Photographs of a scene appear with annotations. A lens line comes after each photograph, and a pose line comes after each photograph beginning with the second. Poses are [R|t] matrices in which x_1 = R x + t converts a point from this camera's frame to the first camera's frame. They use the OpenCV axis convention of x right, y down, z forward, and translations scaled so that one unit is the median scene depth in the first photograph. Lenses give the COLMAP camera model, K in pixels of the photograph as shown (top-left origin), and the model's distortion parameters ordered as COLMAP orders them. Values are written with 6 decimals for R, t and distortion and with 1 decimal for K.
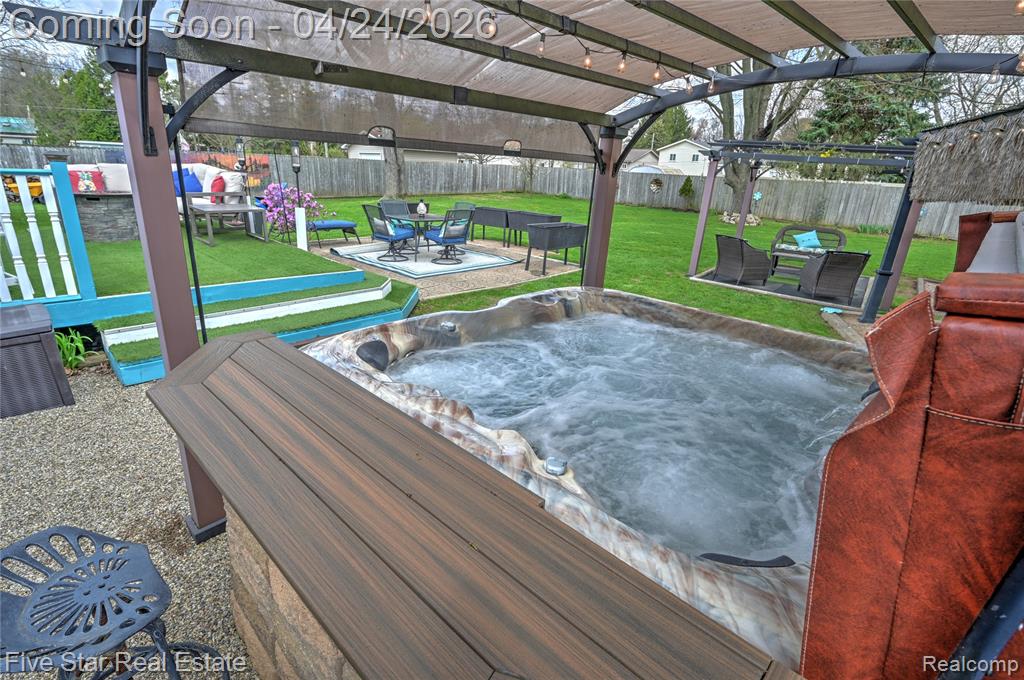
lens RADIAL K [[494.2, 0, 507.8], [0, 494.2, 341.3], [0, 0, 1]] dist [-0.003575, -0.000977]
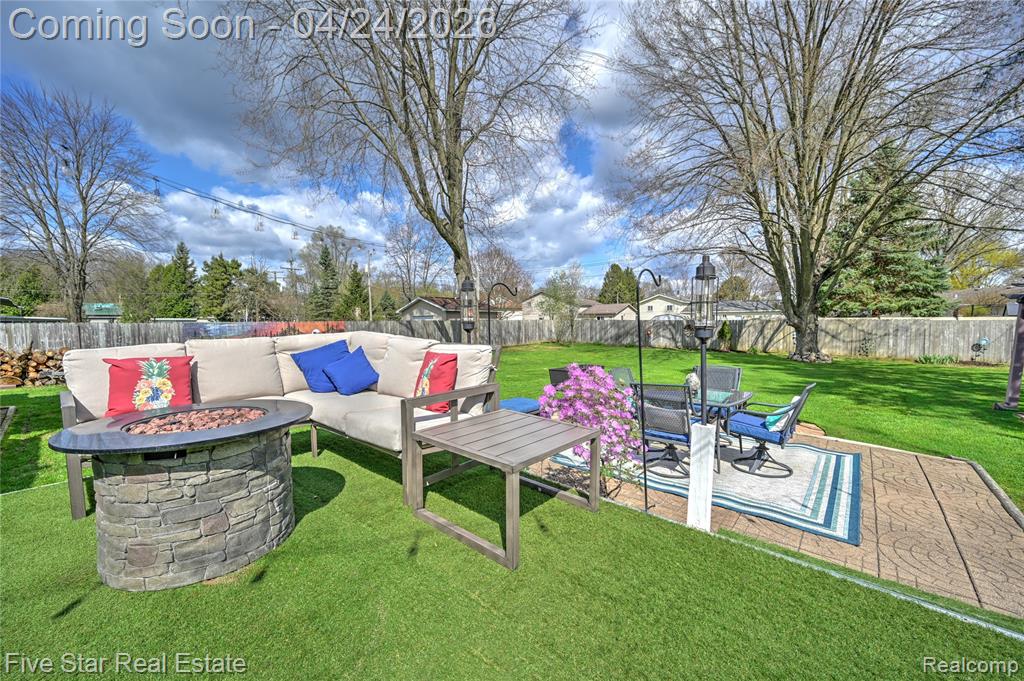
lens RADIAL K [[401.5, 0, 511.7], [0, 401.5, 344.8], [0, 0, 1]] dist [-0.001617, 0.000347]
pose [[0.997988, -0.050431, 0.038419, -0.118161], [0.059149, 0.958784, -0.277910, -0.051825], [-0.022820, 0.279623, 0.959839, 0.137121]]
